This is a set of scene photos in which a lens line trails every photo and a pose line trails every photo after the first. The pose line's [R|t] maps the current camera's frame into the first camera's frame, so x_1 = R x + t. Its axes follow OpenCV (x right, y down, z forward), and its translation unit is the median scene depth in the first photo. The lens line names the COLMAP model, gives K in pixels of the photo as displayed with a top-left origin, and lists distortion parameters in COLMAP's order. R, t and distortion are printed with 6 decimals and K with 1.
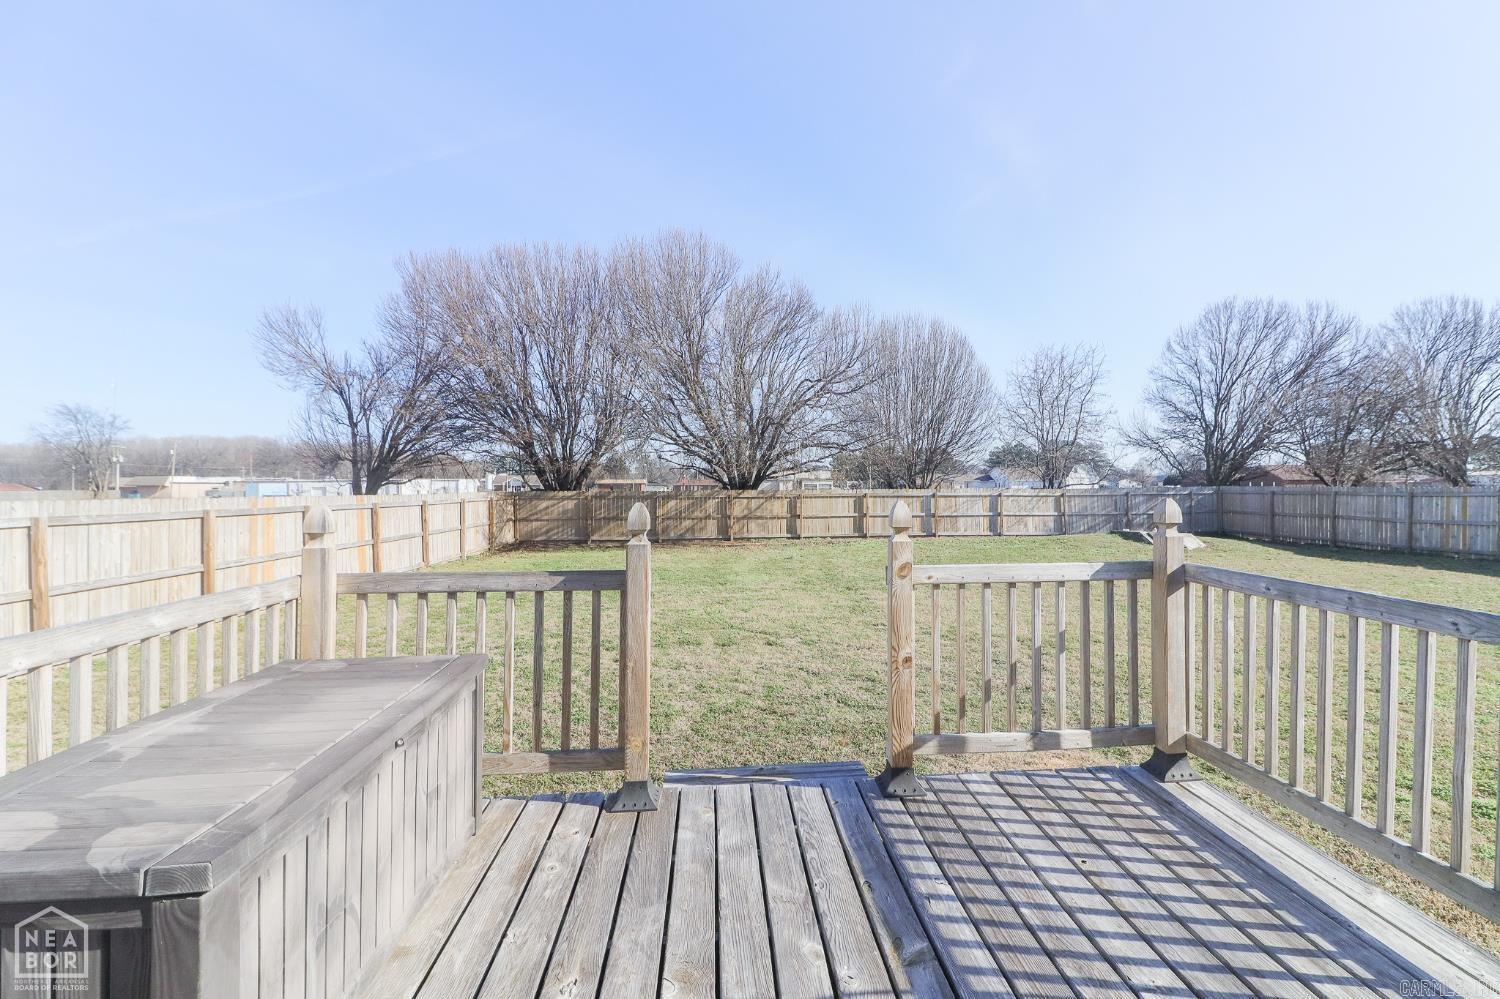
lens RADIAL K [[694.3, 0, 797.8], [0, 694.3, 479.4], [0, 0, 1]] dist [0.021263, -0.019582]
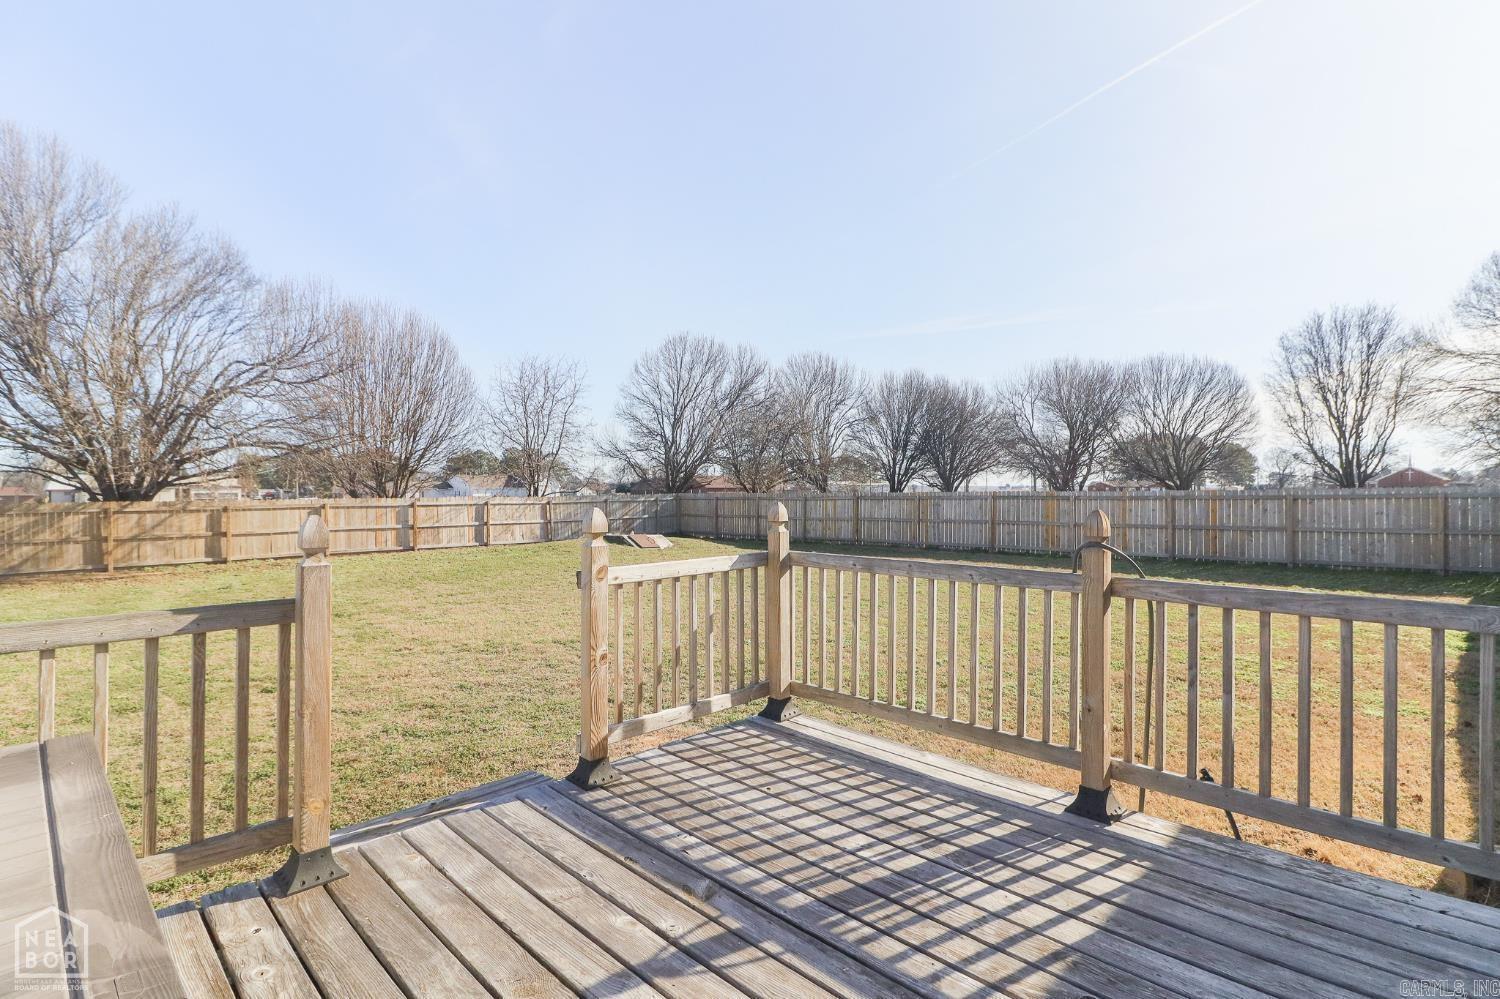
lens RADIAL K [[696.6, 0, 770.2], [0, 696.6, 487.1], [0, 0, 1]] dist [0.000620, -0.000890]
pose [[0.775208, 0.001253, 0.631704, -0.297634], [-0.000989, 0.999999, -0.000769, 0.000444], [-0.631705, -0.000028, 0.775209, 0.012495]]
